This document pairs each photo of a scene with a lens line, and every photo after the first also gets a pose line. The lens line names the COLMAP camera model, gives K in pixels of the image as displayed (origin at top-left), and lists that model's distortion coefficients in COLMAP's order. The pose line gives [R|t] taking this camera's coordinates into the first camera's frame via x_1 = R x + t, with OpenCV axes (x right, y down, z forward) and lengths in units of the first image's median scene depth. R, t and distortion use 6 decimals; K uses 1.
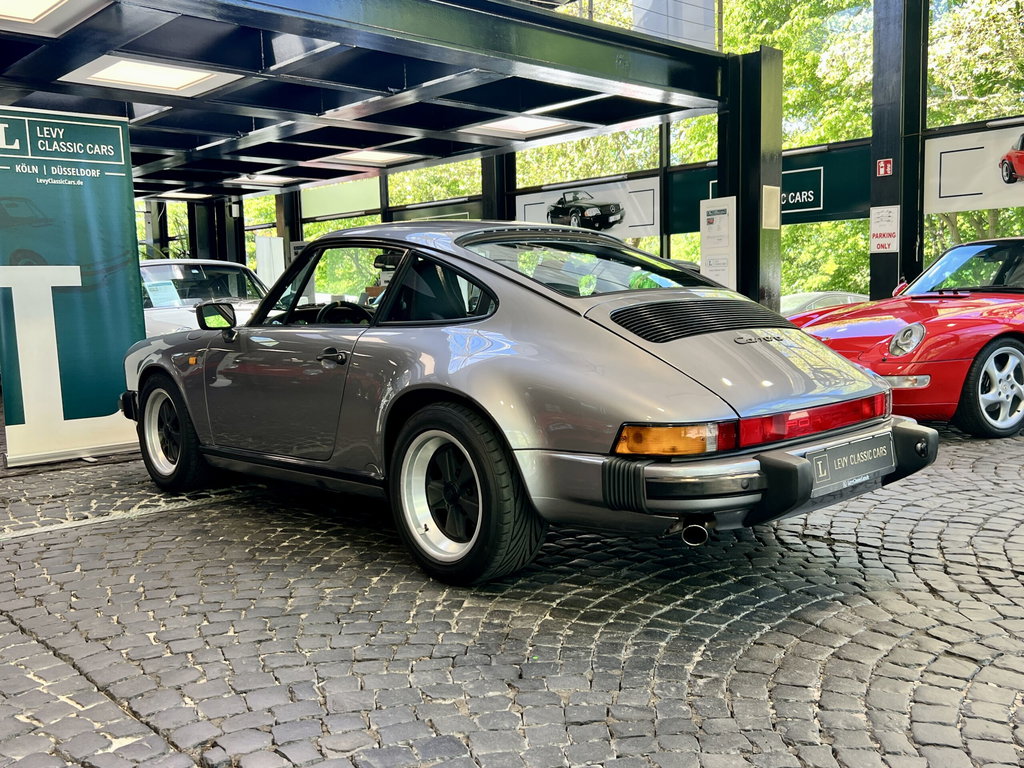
lens RADIAL K [[962.7, 0, 514.8], [0, 962.7, 384.1], [0, 0, 1]] dist [0.042048, -0.060924]
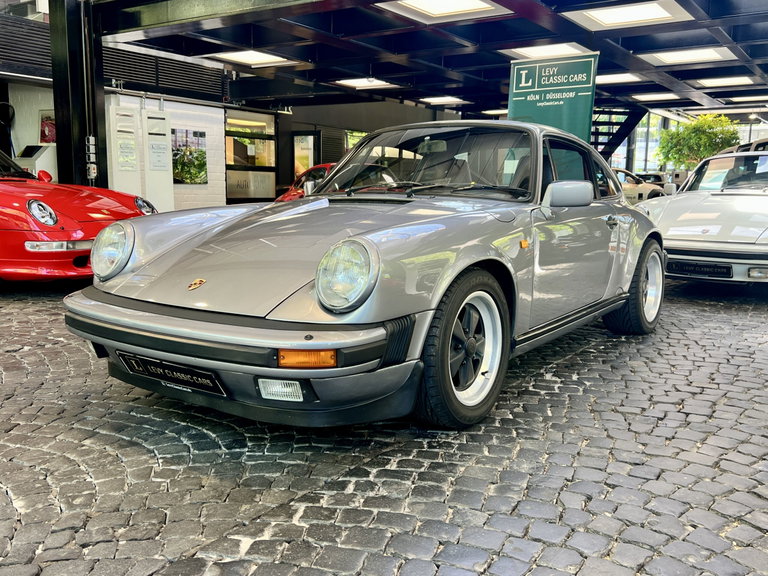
lens RADIAL K [[722.0, 0, 386.1], [0, 722.0, 288.1], [0, 0, 1]] dist [0.042048, -0.060924]
pose [[0.216779, 0.163076, -0.962504, 1.031341], [-0.108970, 0.983829, 0.142146, -0.093811], [0.970120, 0.074070, 0.231044, 0.838605]]
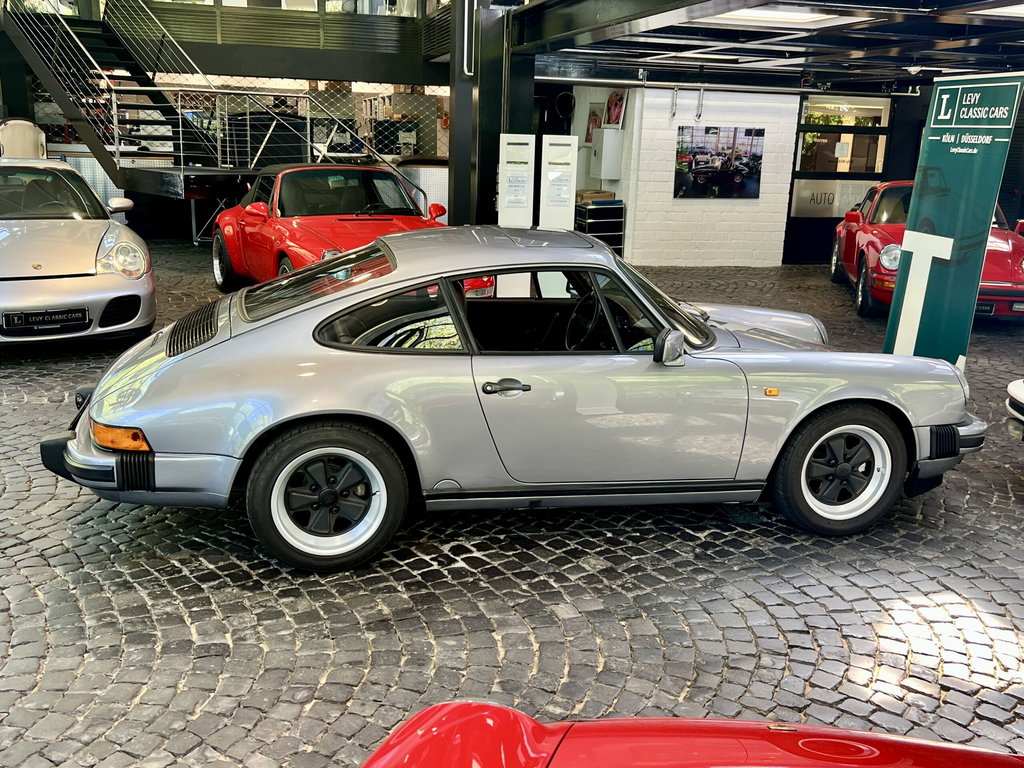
lens RADIAL K [[996.5, 0, 508.3], [0, 996.5, 381.4], [0, 0, 1]] dist [0.067023, -0.127088]
pose [[-0.500327, 0.220947, -0.837171, 1.068542], [-0.099987, 0.945680, 0.309342, -0.423207], [0.860044, 0.238478, -0.451058, 1.848493]]
